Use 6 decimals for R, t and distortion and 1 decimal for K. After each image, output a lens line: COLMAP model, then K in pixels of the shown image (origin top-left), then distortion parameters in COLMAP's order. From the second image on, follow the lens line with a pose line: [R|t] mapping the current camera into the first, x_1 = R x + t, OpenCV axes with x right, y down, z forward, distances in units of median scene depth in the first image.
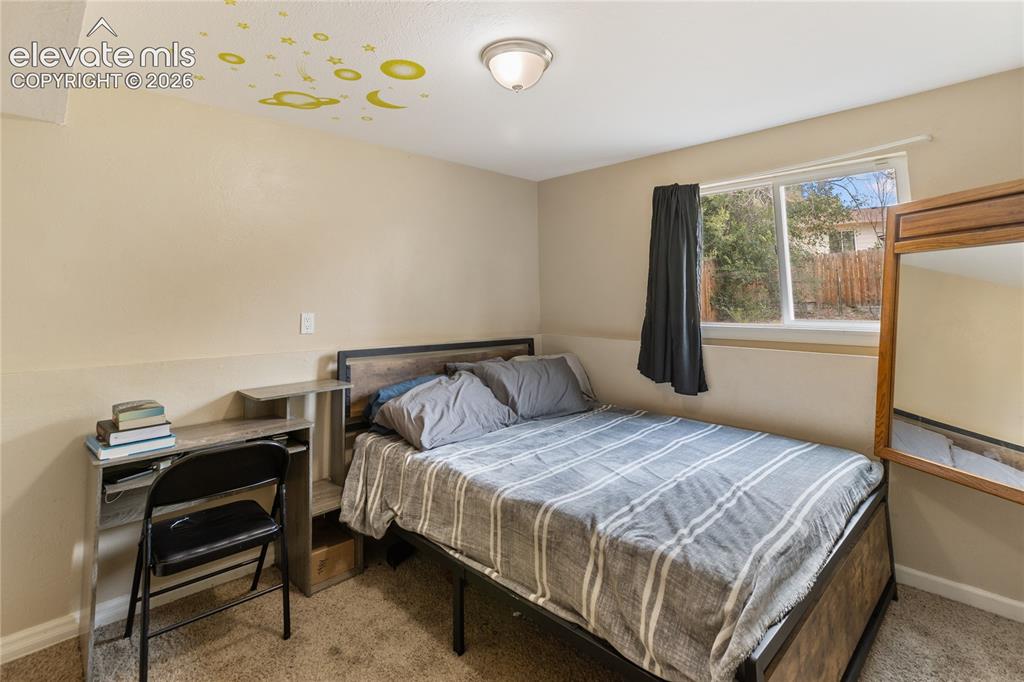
lens RADIAL K [[477.8, 0, 509.1], [0, 477.8, 294.5], [0, 0, 1]] dist [0.000888, 0.000112]
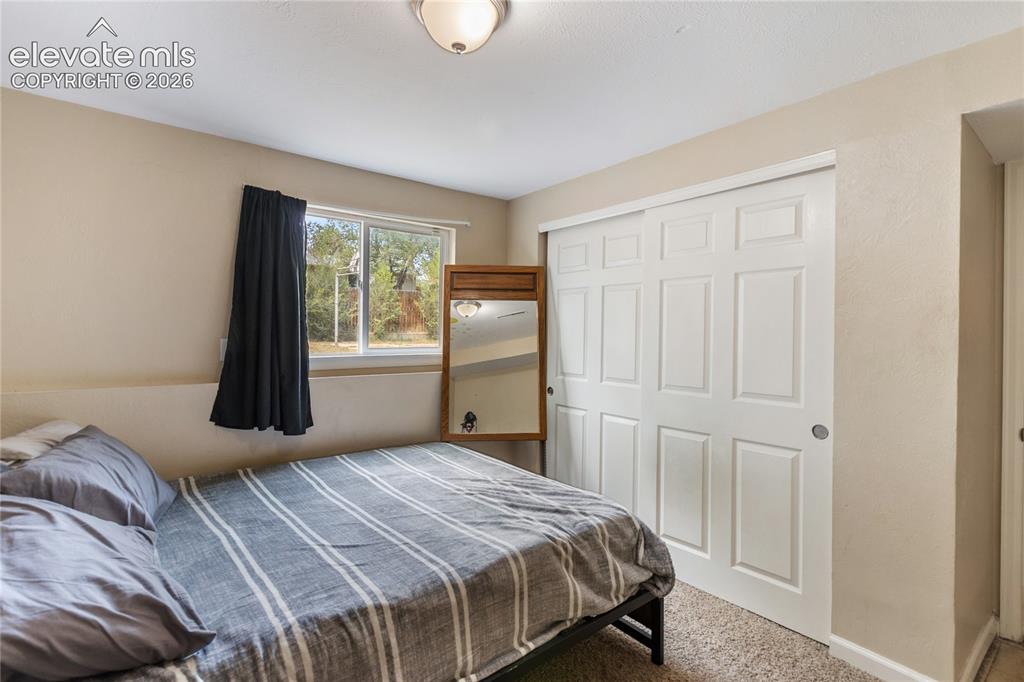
lens RADIAL K [[487.9, 0, 512.0], [0, 487.9, 341.0], [0, 0, 1]] dist [0.001050, 0.000003]
pose [[0.108290, -0.024406, 0.993820, -0.632006], [-0.027439, 0.999244, 0.027529, -0.004072], [-0.993741, -0.030250, 0.107538, 0.659265]]
